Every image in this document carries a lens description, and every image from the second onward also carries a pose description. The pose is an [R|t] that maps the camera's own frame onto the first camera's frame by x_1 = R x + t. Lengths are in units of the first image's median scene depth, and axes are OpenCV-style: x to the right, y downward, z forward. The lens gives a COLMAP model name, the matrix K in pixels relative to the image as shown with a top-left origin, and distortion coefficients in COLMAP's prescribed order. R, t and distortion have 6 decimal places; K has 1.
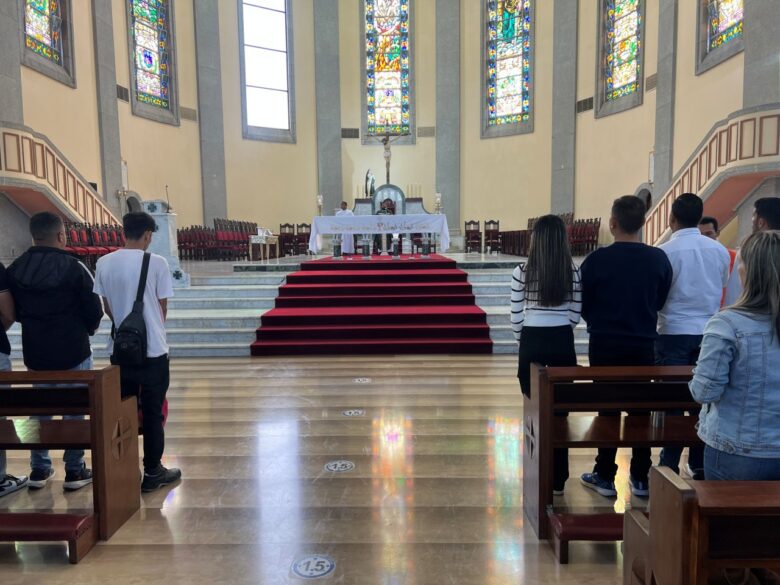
lens RADIAL K [[582.7, 0, 390.5], [0, 582.7, 290.5], [0, 0, 1]] dist [0.061494, -0.062802]
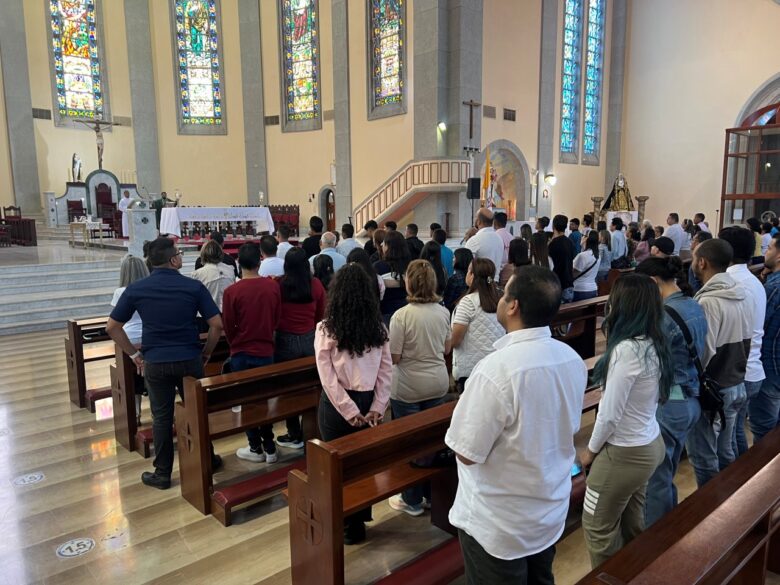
lens RADIAL K [[582.7, 0, 384.4], [0, 582.7, 292.3], [0, 0, 1]] dist [0.061494, -0.062802]
pose [[0.733996, -0.086440, 0.673630, -0.363932], [0.058912, 0.996232, 0.063645, 0.000051], [-0.676594, -0.007030, 0.736323, -0.128098]]
